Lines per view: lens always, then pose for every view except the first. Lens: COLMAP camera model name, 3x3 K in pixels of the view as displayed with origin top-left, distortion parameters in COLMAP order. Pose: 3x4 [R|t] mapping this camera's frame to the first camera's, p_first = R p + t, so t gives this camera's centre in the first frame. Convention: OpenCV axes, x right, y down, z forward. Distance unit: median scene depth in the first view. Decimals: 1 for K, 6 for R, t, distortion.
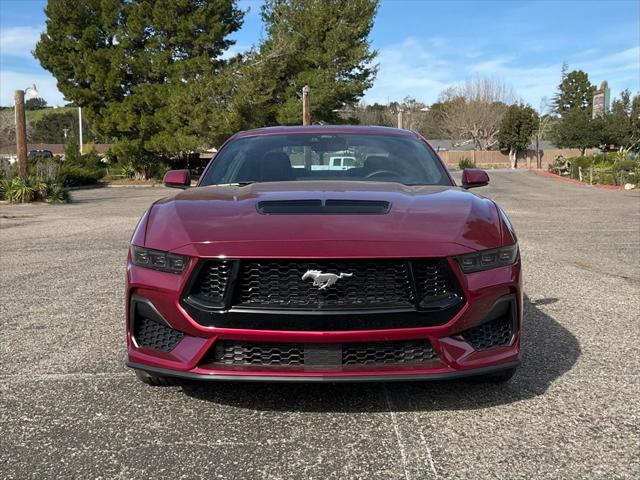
lens RADIAL K [[944.0, 0, 321.8], [0, 944.0, 256.5], [0, 0, 1]] dist [0.014695, 0.025548]
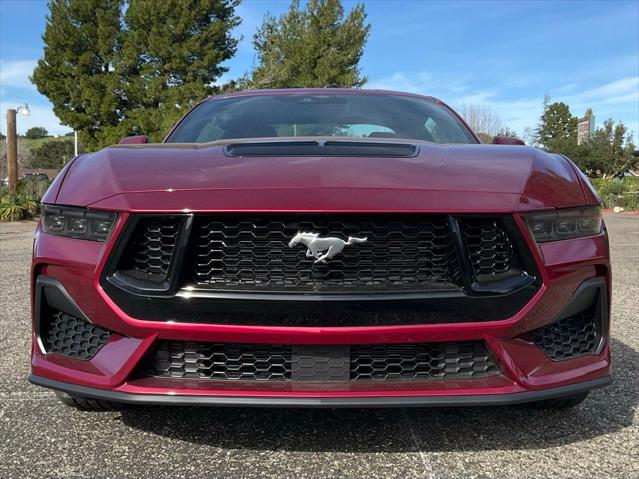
lens RADIAL K [[880.6, 0, 319.5], [0, 880.6, 239.5], [0, 0, 1]] dist [0.038147, -0.102741]
pose [[0.999933, 0.006457, 0.009572, -0.005313], [-0.005951, 0.998631, -0.051968, 0.044982], [-0.009895, 0.051908, 0.998603, 0.352714]]
